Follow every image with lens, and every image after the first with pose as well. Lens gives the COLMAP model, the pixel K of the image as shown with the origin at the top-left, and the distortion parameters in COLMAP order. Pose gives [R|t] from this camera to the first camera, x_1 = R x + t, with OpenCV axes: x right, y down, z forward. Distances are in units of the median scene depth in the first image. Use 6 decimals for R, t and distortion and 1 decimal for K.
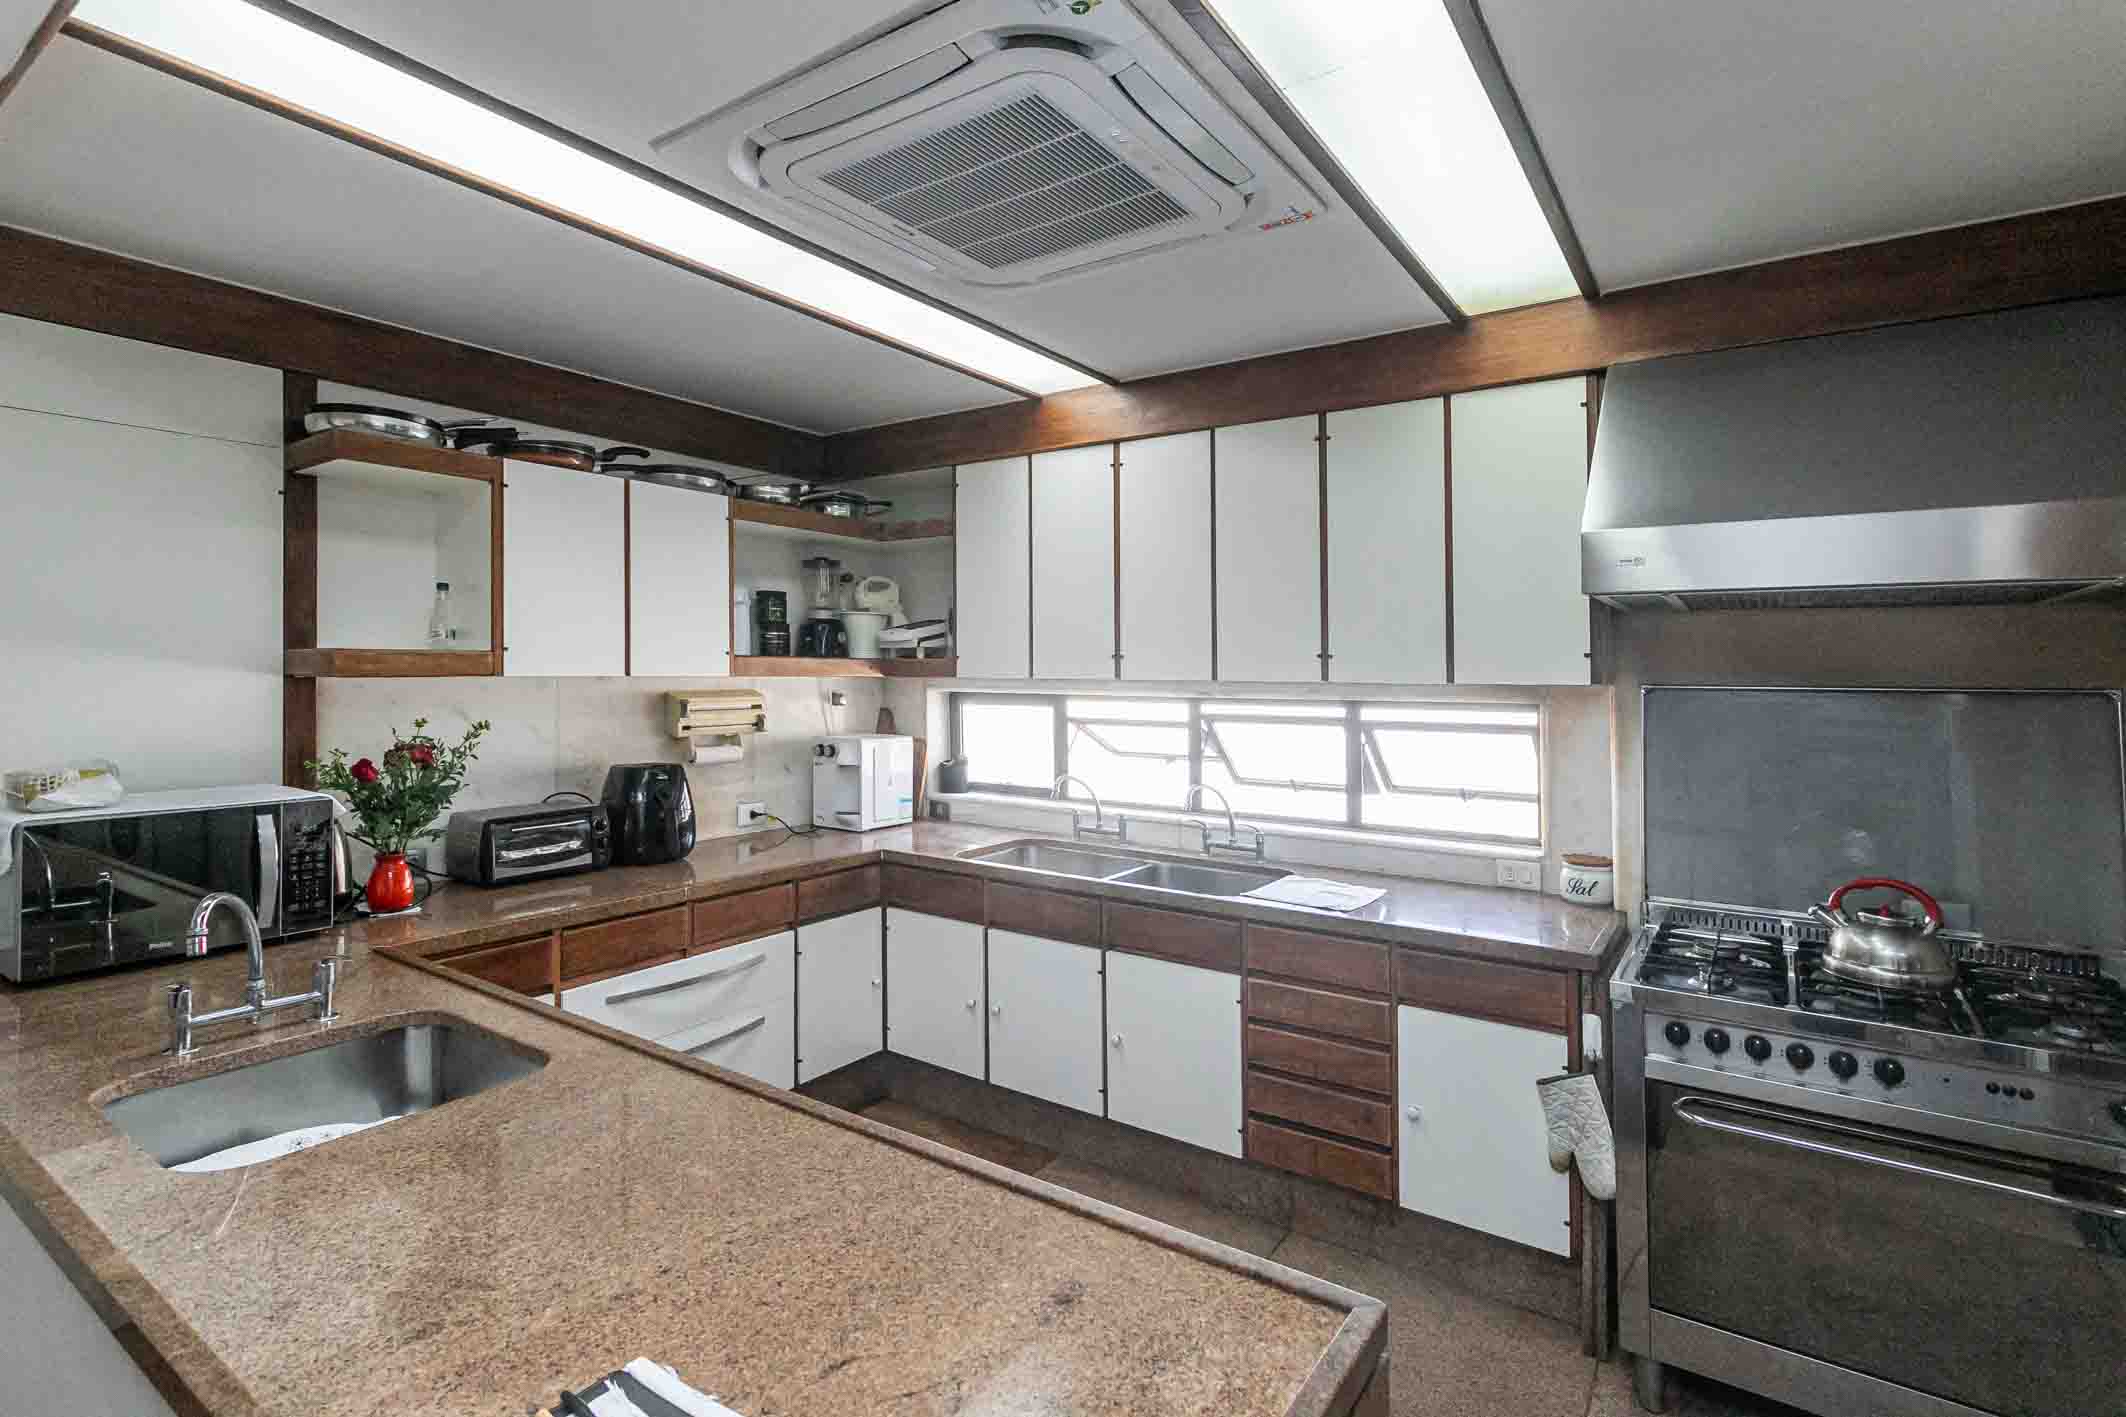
lens RADIAL K [[1020.3, 0, 1064.3], [0, 1020.3, 642.7], [0, 0, 1]] dist [-0.002611, 0.000243]
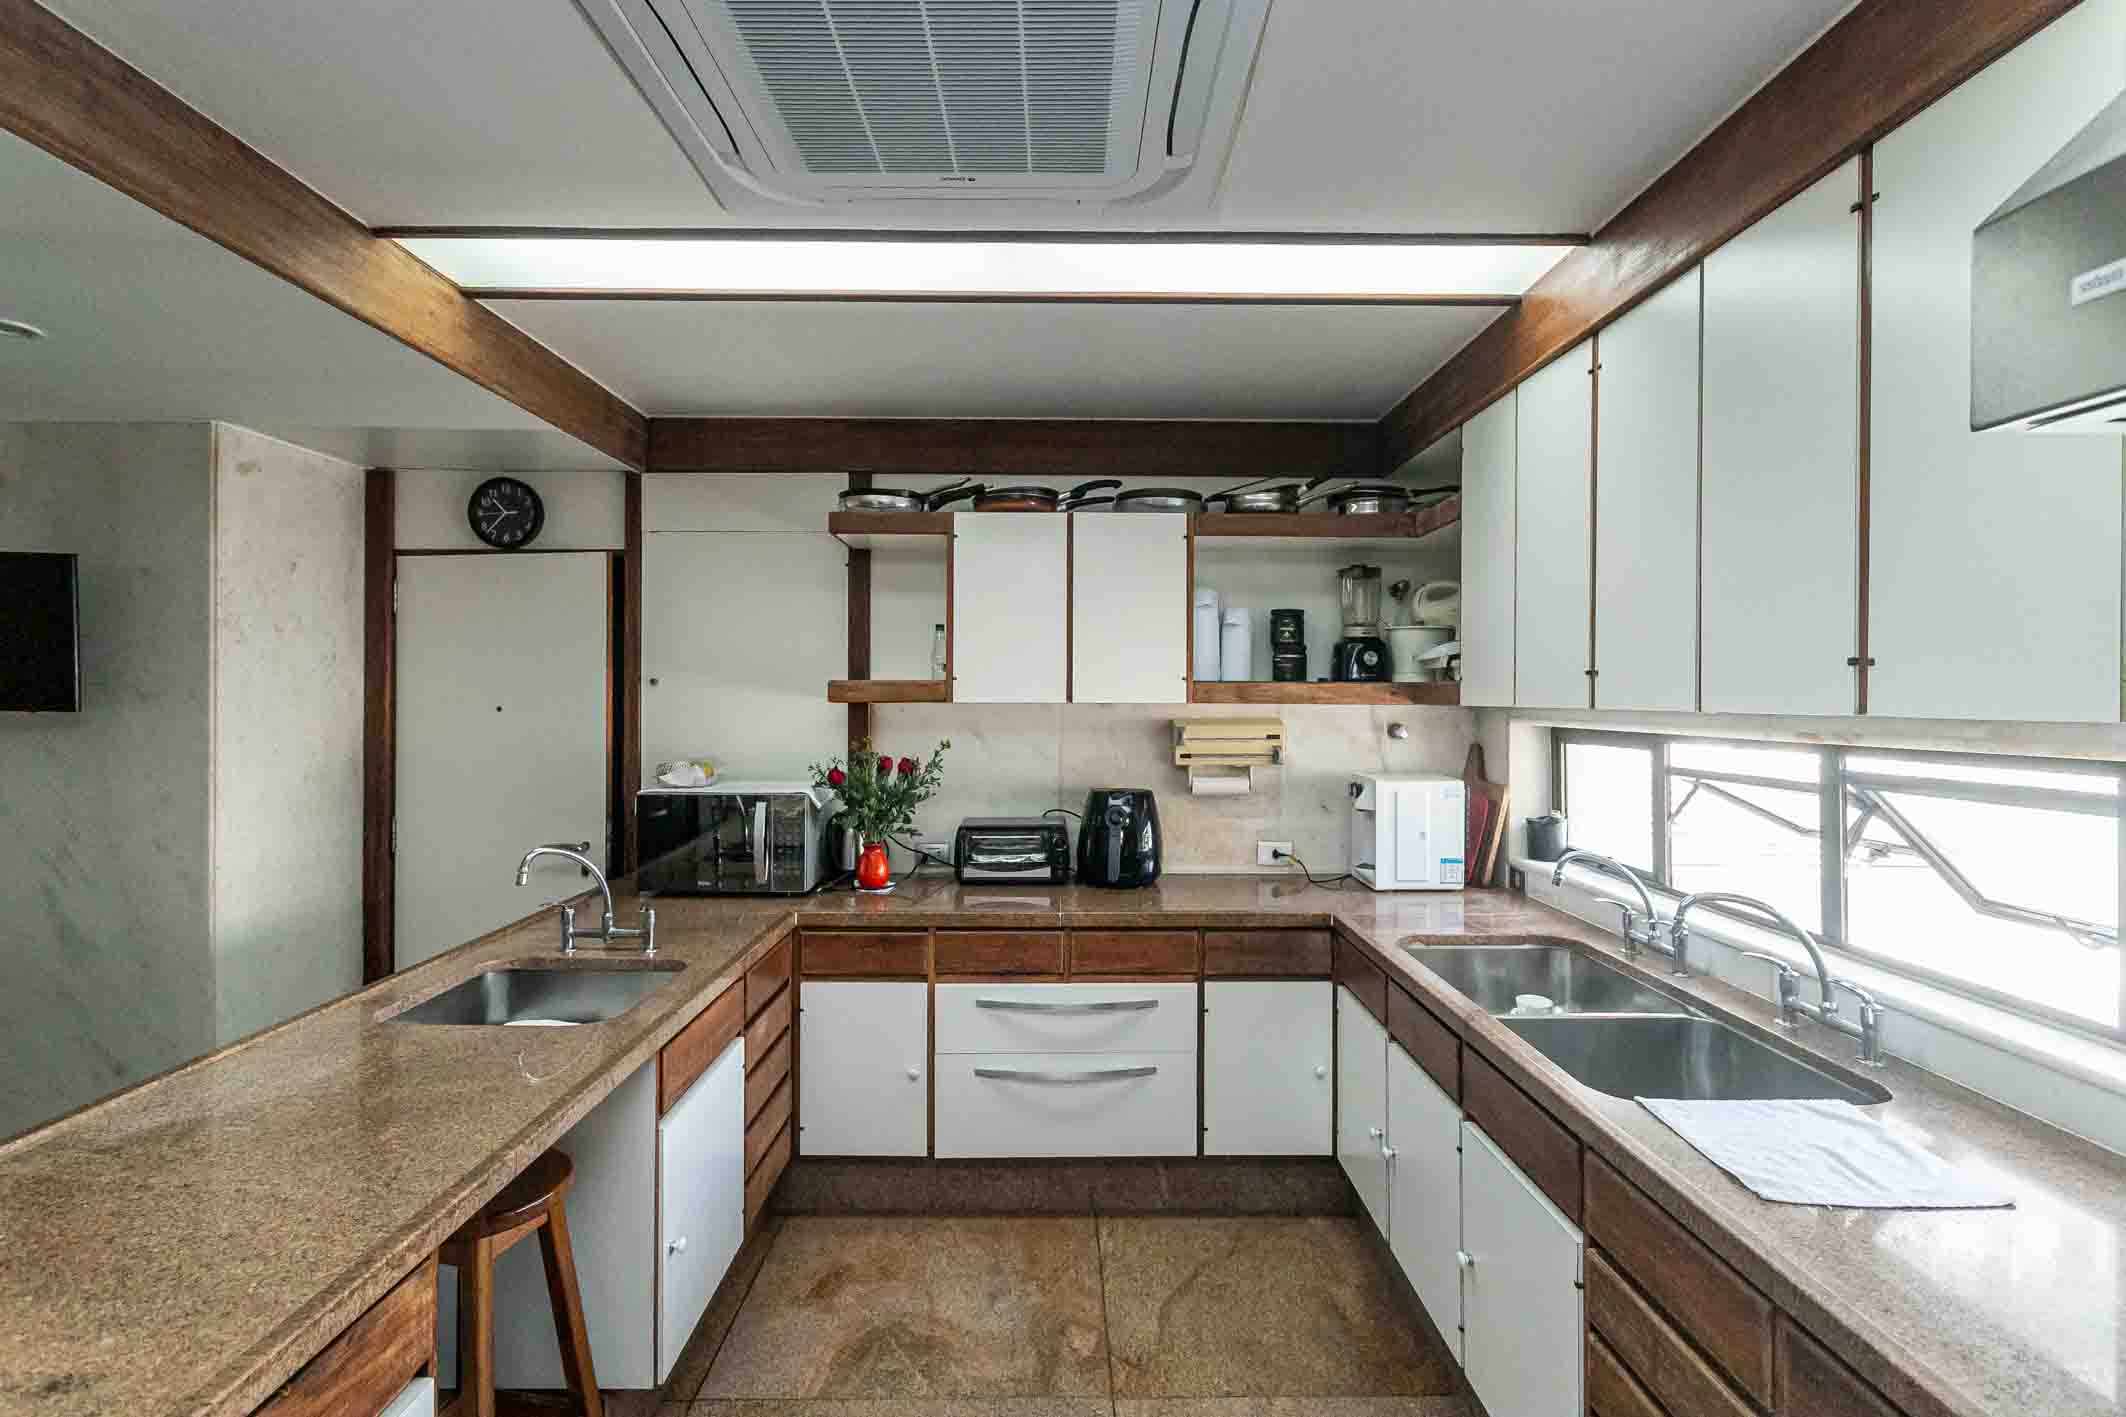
lens RADIAL K [[1008.8, 0, 1071.7], [0, 1008.8, 697.2], [0, 0, 1]] dist [-0.000736, 0.000928]
pose [[0.577826, -0.003231, -0.816153, 0.363756], [0.022233, 0.999683, 0.011784, 0.013280], [0.815857, -0.024955, 0.577715, 0.358619]]
